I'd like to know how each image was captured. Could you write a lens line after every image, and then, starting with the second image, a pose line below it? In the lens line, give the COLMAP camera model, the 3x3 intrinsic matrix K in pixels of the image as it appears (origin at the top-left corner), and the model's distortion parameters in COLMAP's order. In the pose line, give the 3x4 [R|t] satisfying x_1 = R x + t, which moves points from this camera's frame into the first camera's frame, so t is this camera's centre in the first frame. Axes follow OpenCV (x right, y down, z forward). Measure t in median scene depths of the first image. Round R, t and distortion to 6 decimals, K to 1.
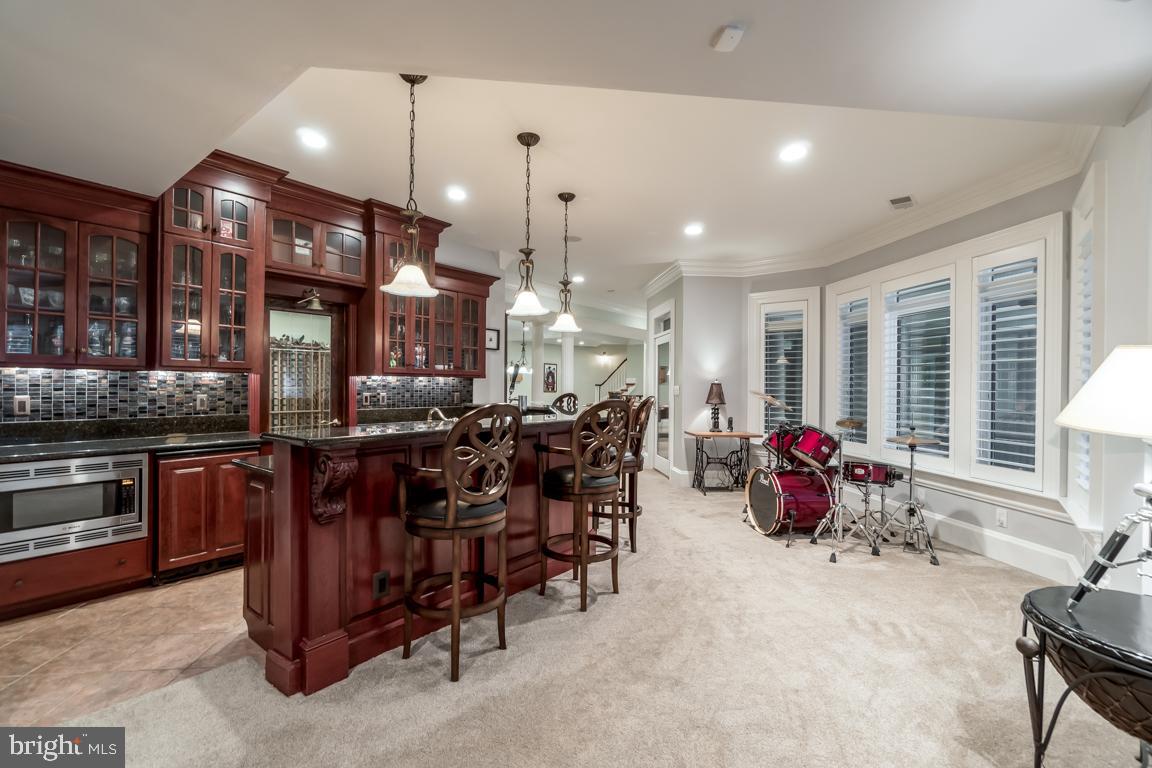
lens RADIAL K [[493.0, 0, 571.0], [0, 493.0, 386.0], [0, 0, 1]] dist [-0.003263, -0.000371]
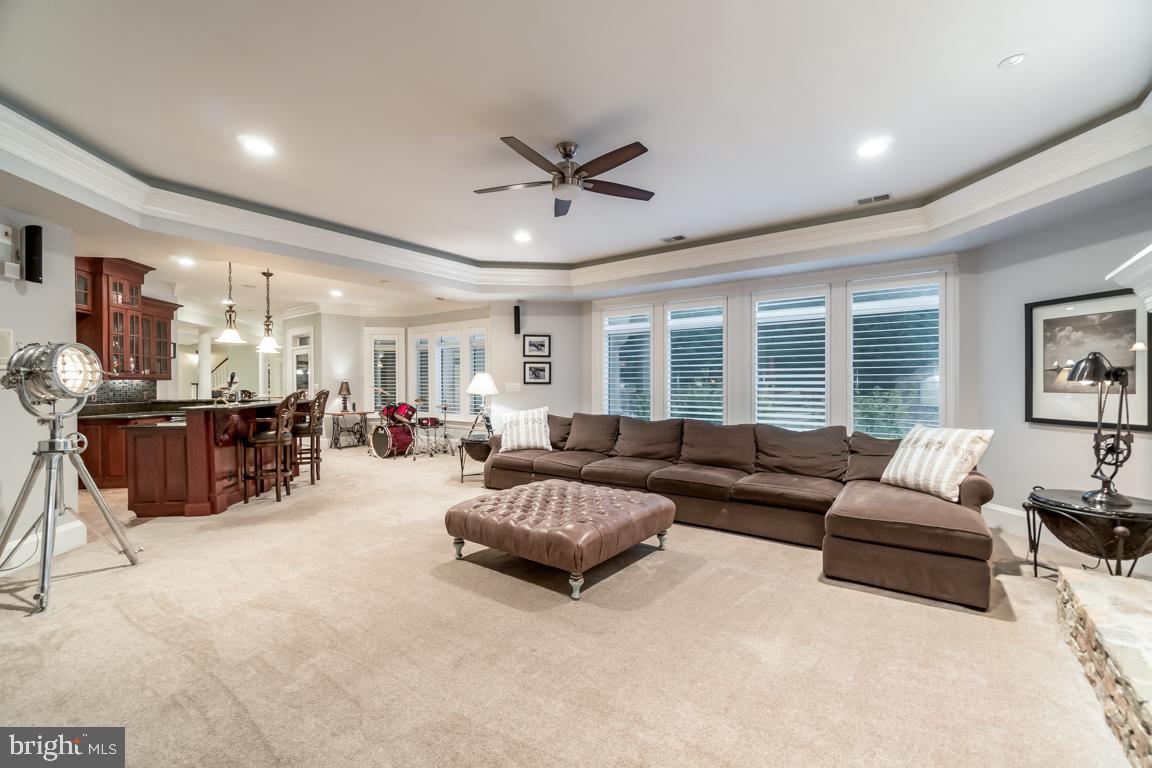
lens RADIAL K [[493.0, 0, 571.0], [0, 493.0, 386.0], [0, 0, 1]] dist [-0.003263, -0.000371]
pose [[0.690346, -0.017205, 0.723275, -0.442306], [0.011470, 0.999852, 0.012837, -0.005187], [-0.723388, -0.000567, 0.690441, -0.794884]]
